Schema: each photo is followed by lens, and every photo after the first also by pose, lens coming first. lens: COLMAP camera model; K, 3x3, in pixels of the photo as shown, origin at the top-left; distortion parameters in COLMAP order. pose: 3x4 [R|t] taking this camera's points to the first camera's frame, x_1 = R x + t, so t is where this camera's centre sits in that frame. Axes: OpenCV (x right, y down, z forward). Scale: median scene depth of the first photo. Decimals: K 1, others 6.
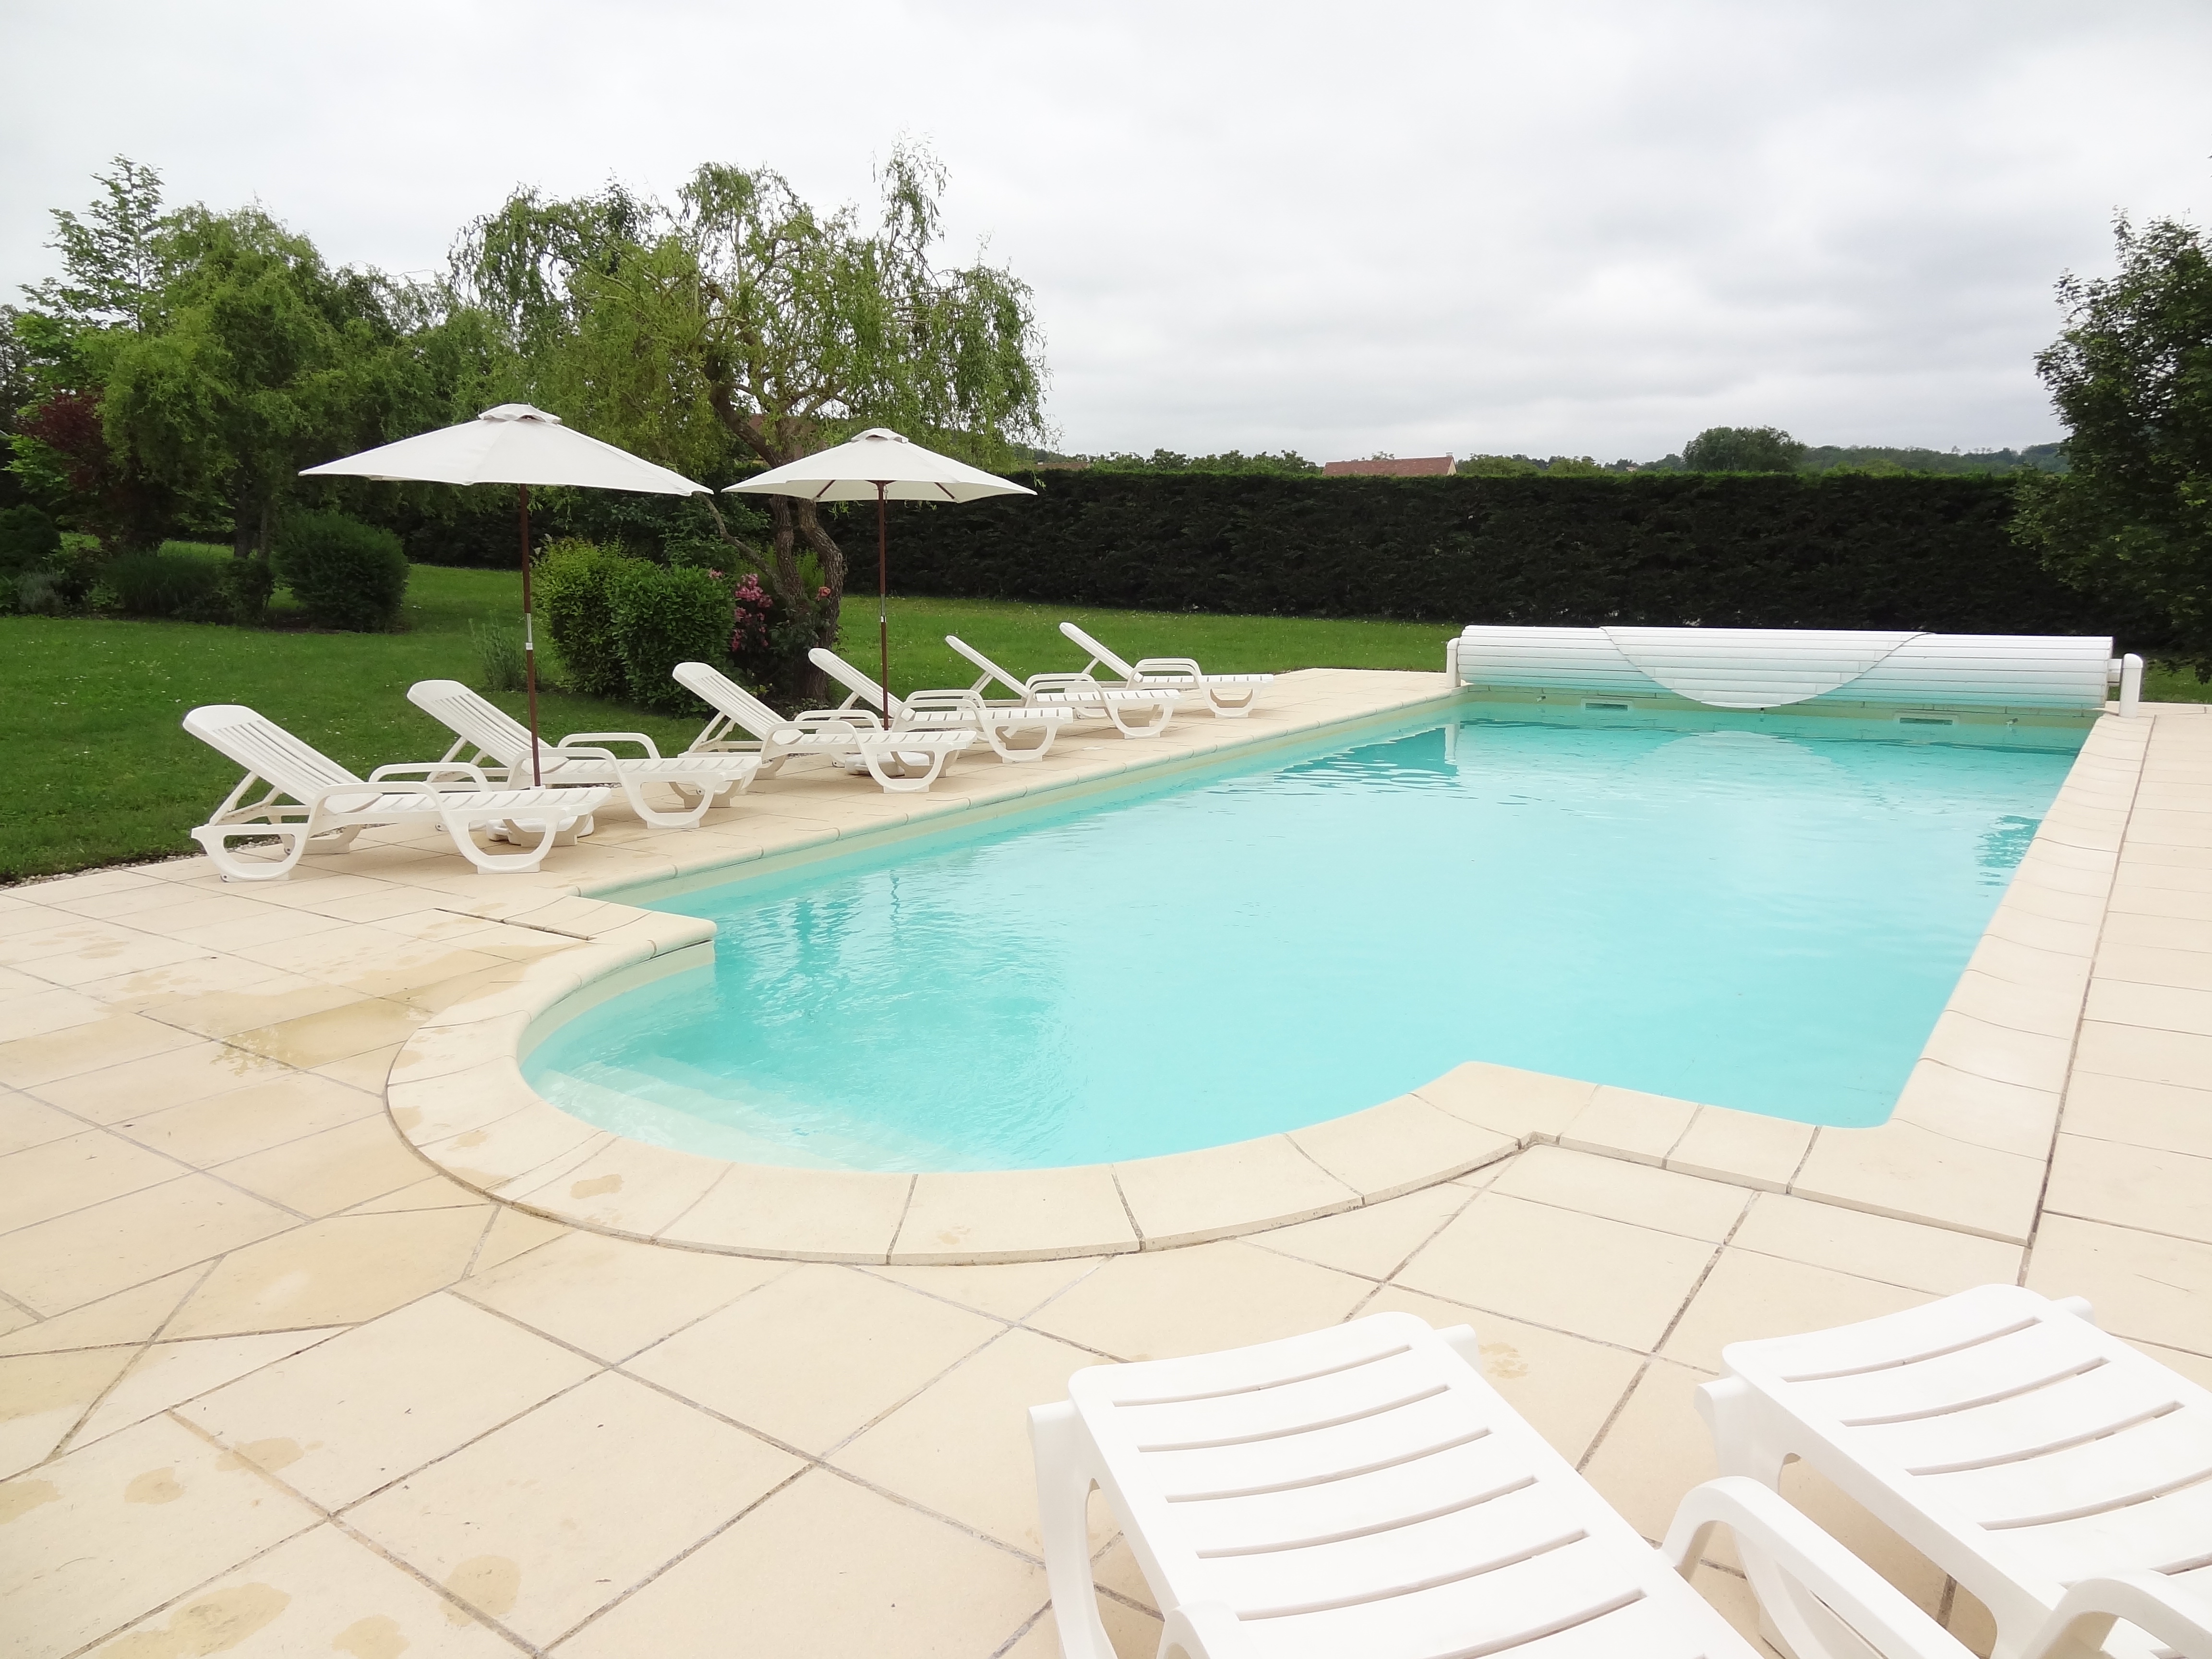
lens RADIAL K [[1514.2, 0, 1106.0], [0, 1514.2, 829.5], [0, 0, 1]] dist [-0.004689, 0.000578]
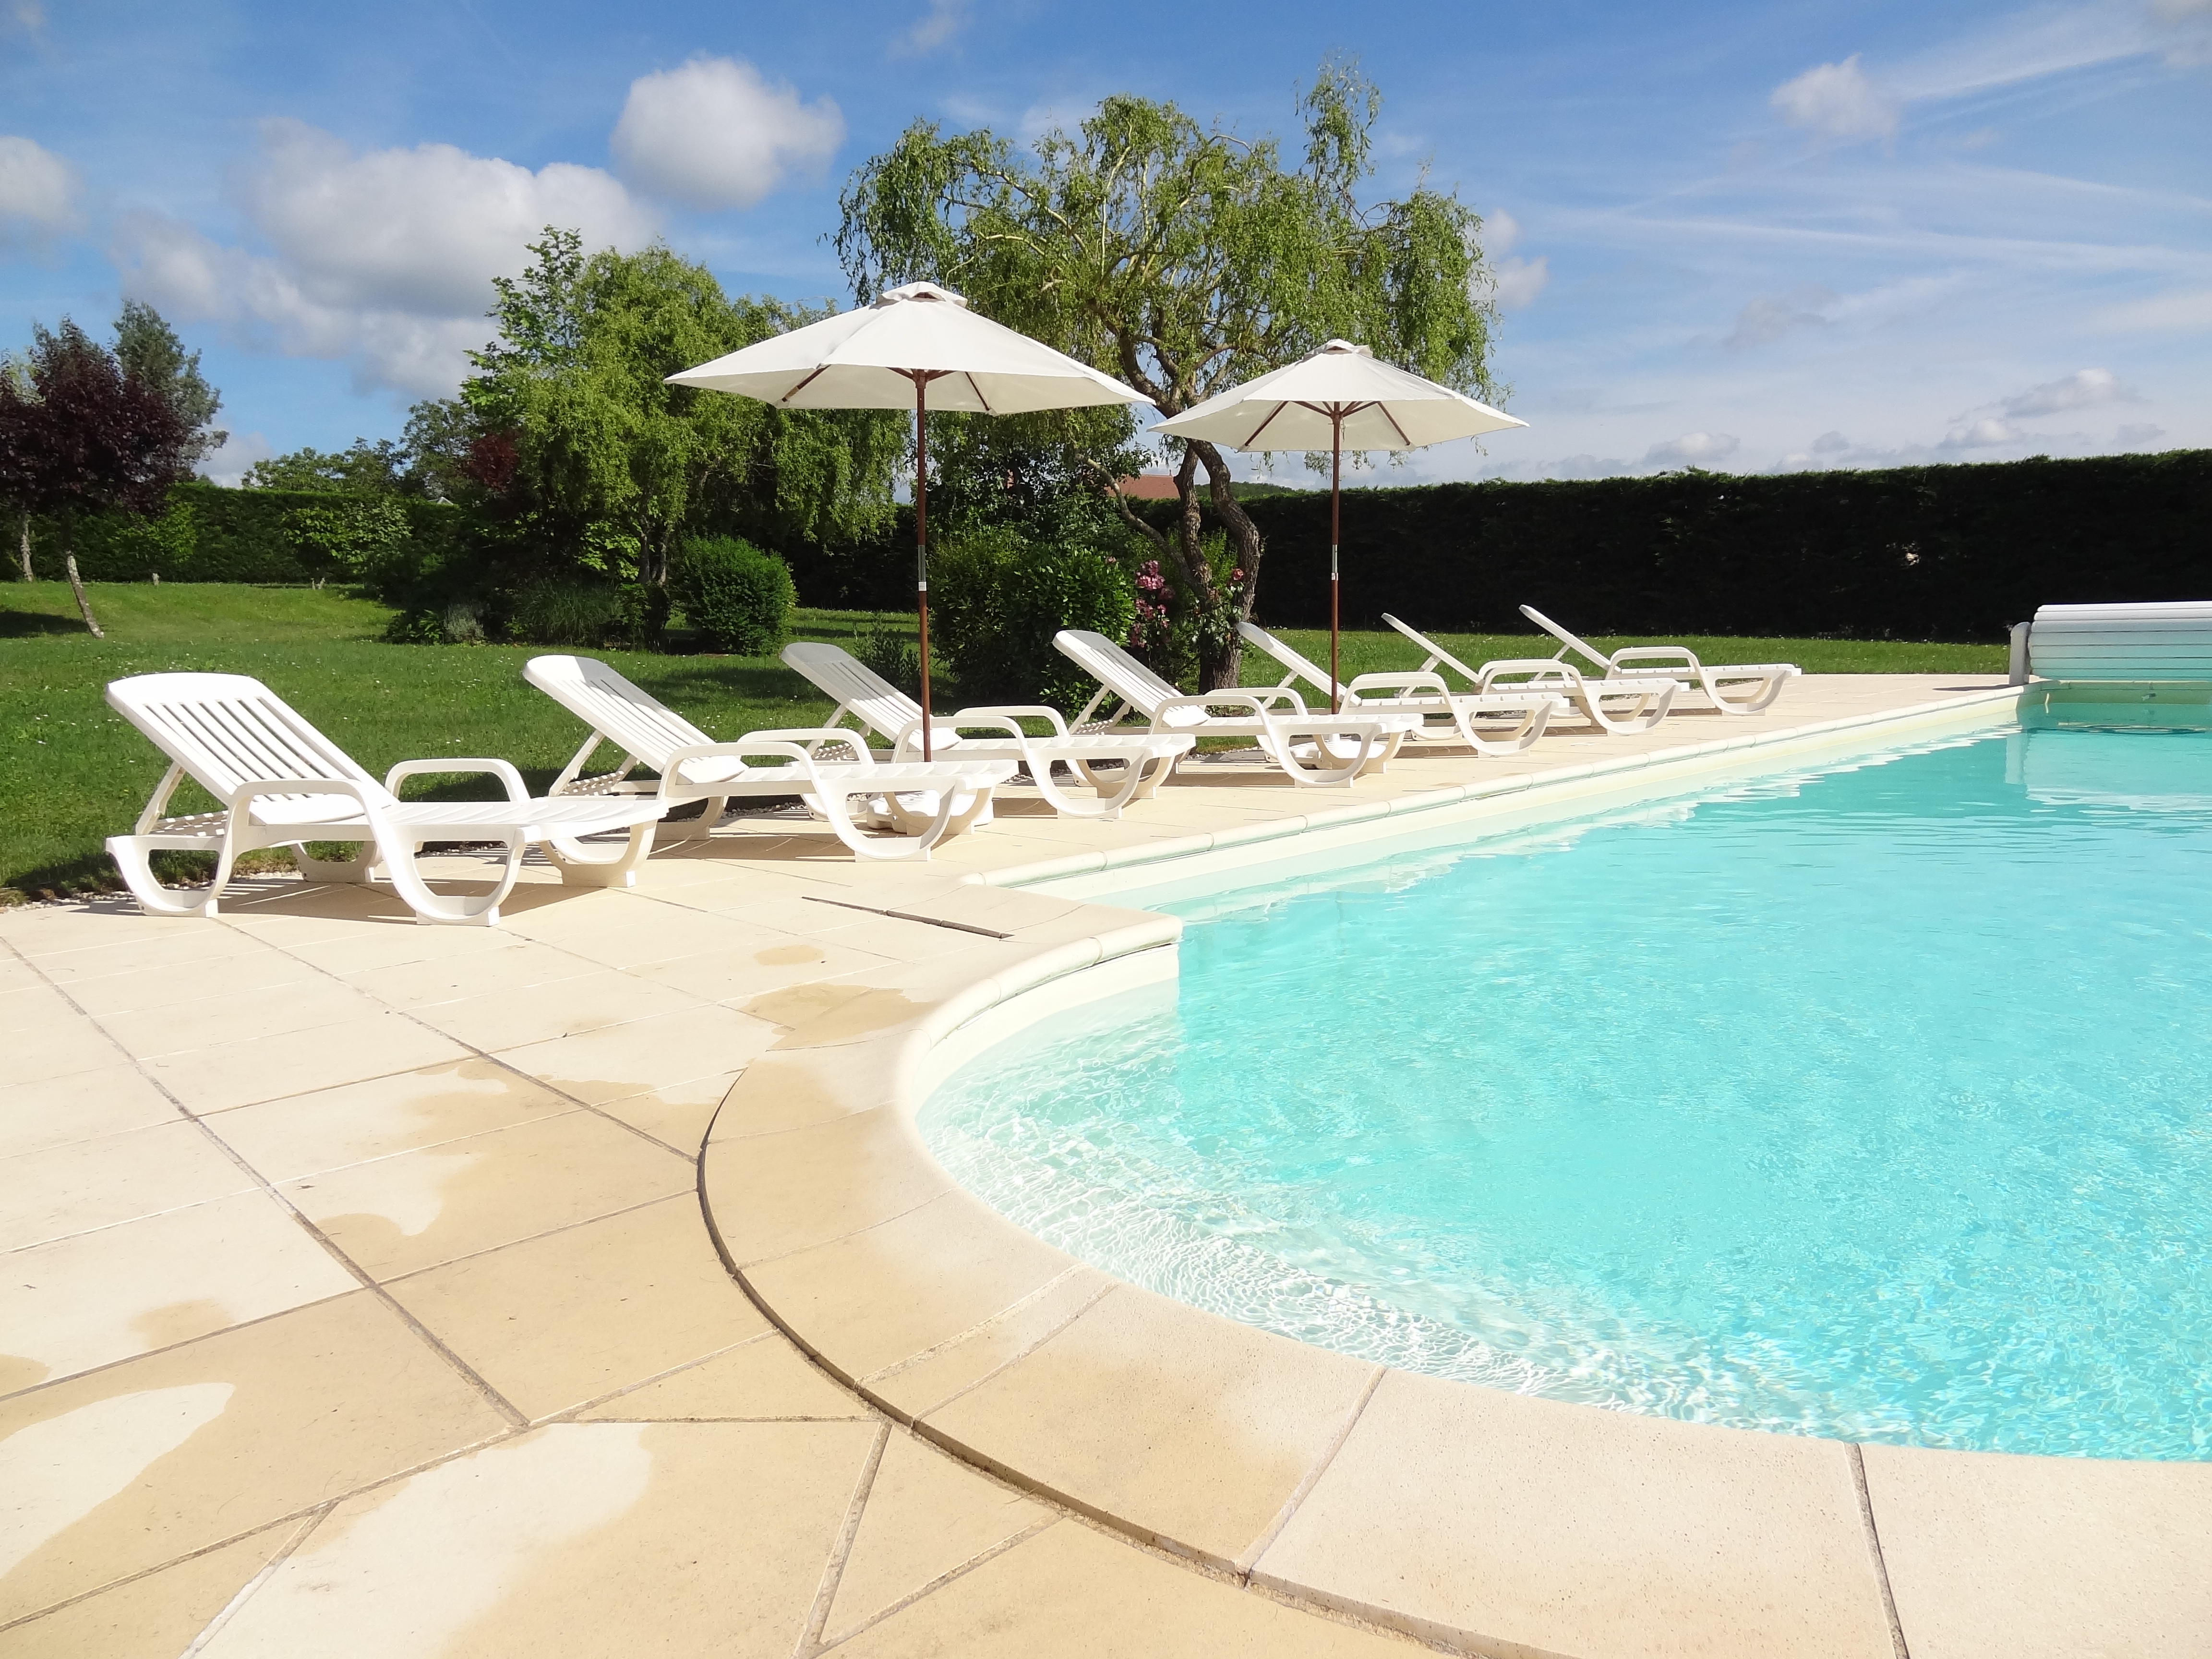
lens RADIAL K [[1551.9, 0, 1106.0], [0, 1551.9, 829.5], [0, 0, 1]] dist [0.001390, 0.000400]
pose [[0.972762, 0.008732, -0.231641, -0.048514], [-0.016839, 0.999312, -0.033046, 0.017005], [0.231193, 0.036046, 0.972240, 0.116187]]
